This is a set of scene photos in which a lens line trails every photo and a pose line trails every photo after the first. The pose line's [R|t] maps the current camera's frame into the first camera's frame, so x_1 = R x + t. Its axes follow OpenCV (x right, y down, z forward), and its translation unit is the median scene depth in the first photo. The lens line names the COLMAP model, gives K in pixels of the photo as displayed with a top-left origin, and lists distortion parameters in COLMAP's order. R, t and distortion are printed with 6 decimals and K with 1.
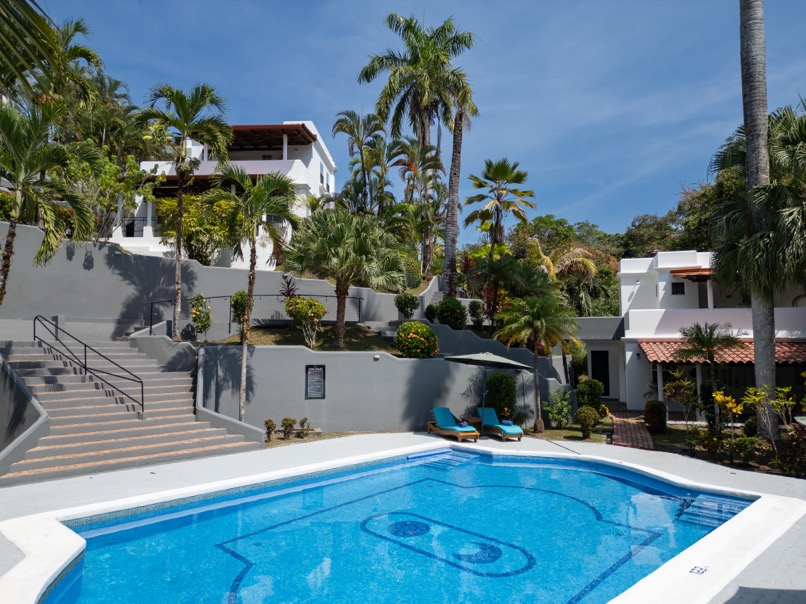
lens RADIAL K [[561.7, 0, 401.4], [0, 561.7, 302.3], [0, 0, 1]] dist [0.064249, -0.061129]
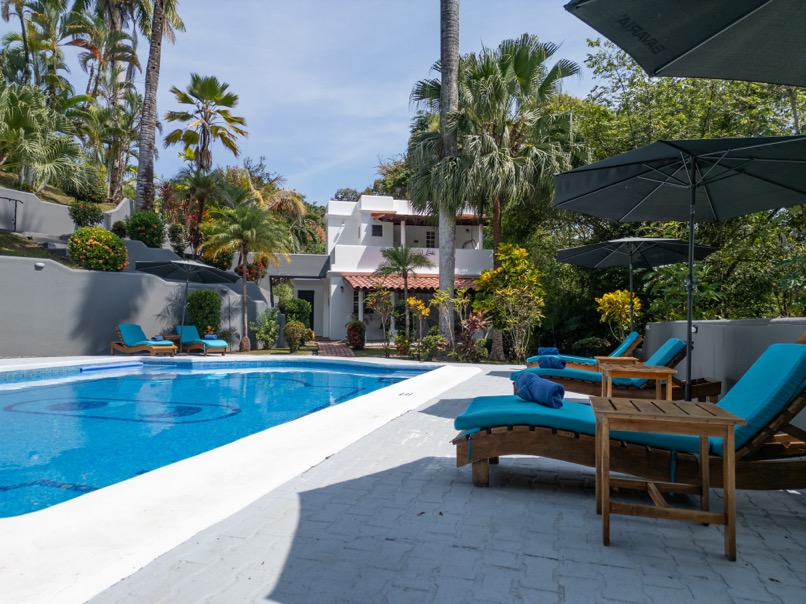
lens RADIAL K [[561.7, 0, 401.4], [0, 561.7, 302.3], [0, 0, 1]] dist [0.064249, -0.061129]
pose [[0.872066, 0.018543, 0.489036, 0.006563], [-0.042093, 0.998421, 0.037204, 0.081913], [-0.487574, -0.053029, 0.871470, 0.042304]]
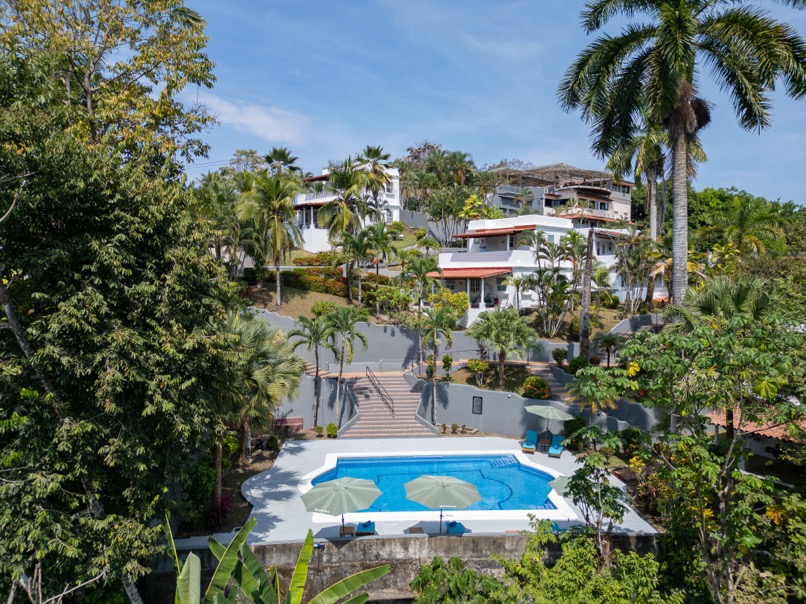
lens RADIAL K [[561.7, 0, 401.4], [0, 561.7, 302.3], [0, 0, 1]] dist [0.064249, -0.061129]
pose [[0.774279, 0.030634, -0.632103, 0.696037], [0.044608, 0.993701, 0.102799, -0.341008], [0.631271, -0.107792, 0.768035, -0.494483]]
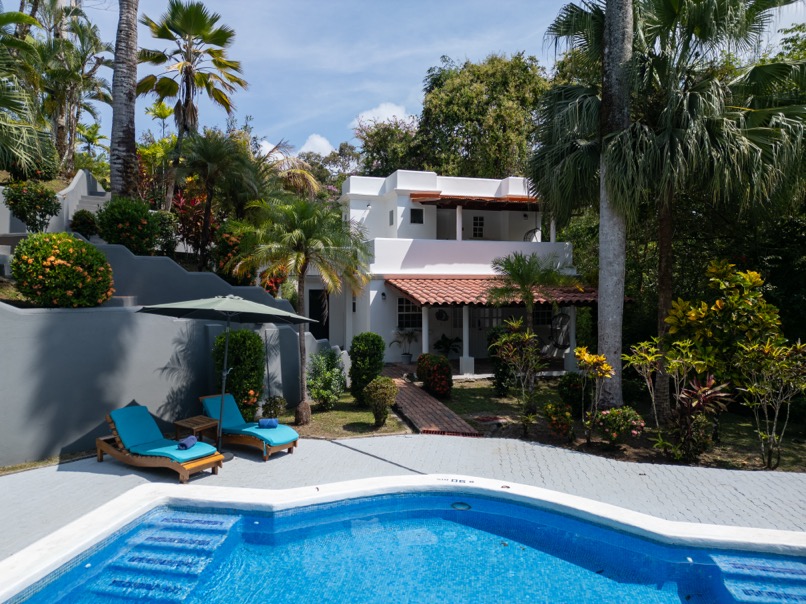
lens RADIAL K [[561.7, 0, 401.4], [0, 561.7, 302.3], [0, 0, 1]] dist [0.064249, -0.061129]
pose [[0.823251, -0.016630, 0.567433, -0.011310], [-0.045235, 0.994471, 0.094774, 0.029242], [-0.565872, -0.103691, 0.817947, 0.364818]]
